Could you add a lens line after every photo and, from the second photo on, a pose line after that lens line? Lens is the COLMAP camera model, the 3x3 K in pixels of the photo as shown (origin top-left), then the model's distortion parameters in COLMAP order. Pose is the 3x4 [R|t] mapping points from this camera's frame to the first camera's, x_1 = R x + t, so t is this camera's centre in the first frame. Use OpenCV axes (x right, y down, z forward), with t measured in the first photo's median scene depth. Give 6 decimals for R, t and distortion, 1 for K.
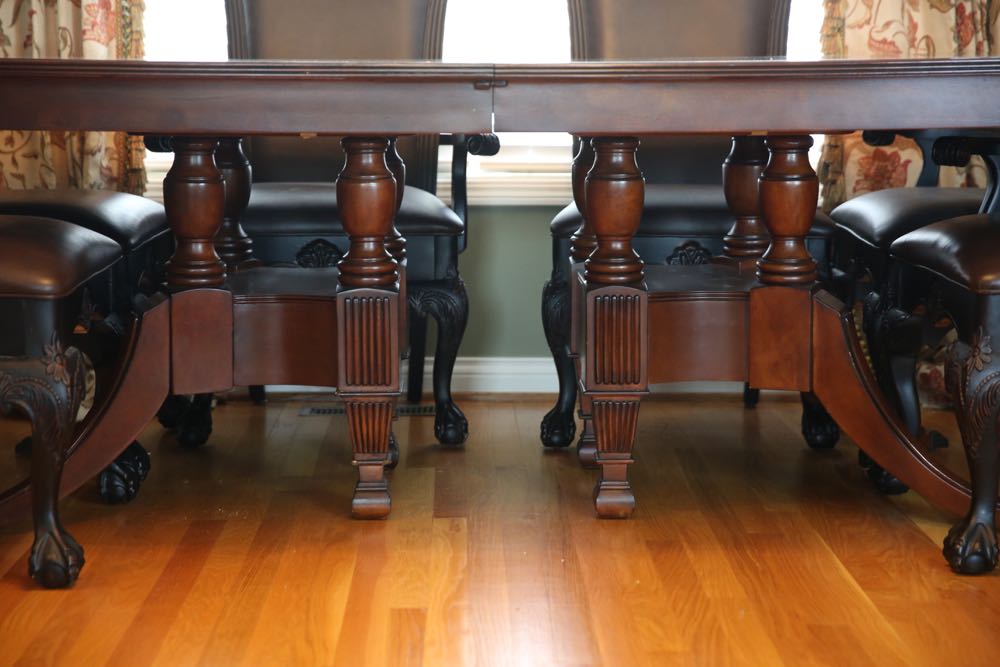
lens RADIAL K [[1746.4, 0, 500.0], [0, 1746.4, 333.5], [0, 0, 1]] dist [0.202526, 0.073744]
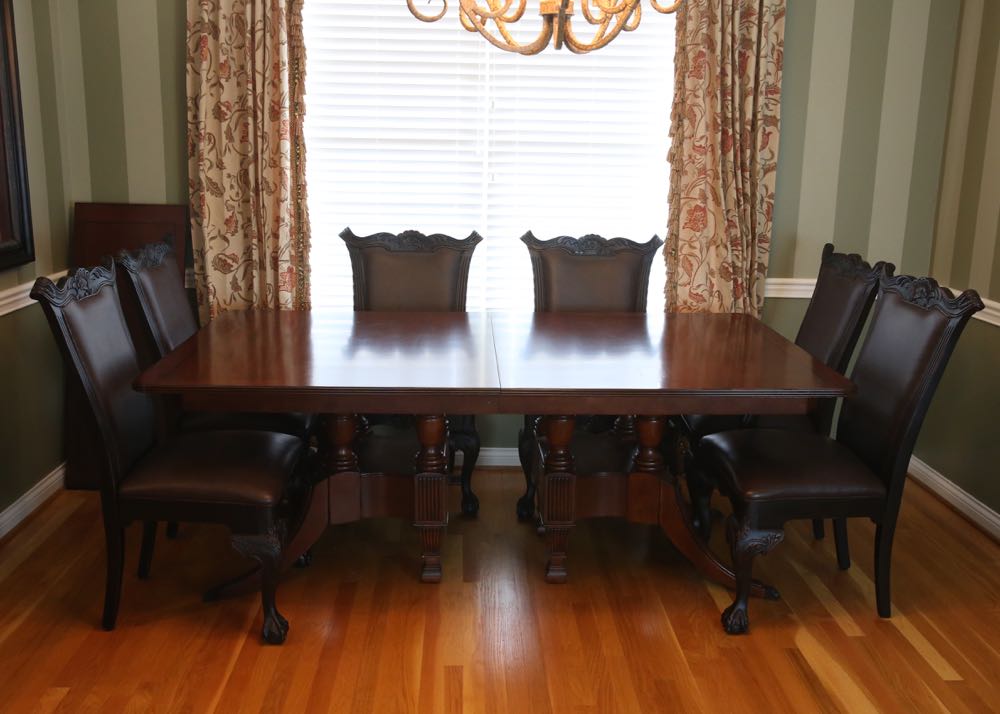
lens RADIAL K [[925.1, 0, 500.0], [0, 925.1, 357.0], [0, 0, 1]] dist [-0.004980, -0.003698]
pose [[0.999734, 0.011557, 0.019976, -0.021318], [-0.013396, 0.995430, 0.094550, -0.249416], [-0.018792, -0.094792, 0.995320, -0.000503]]
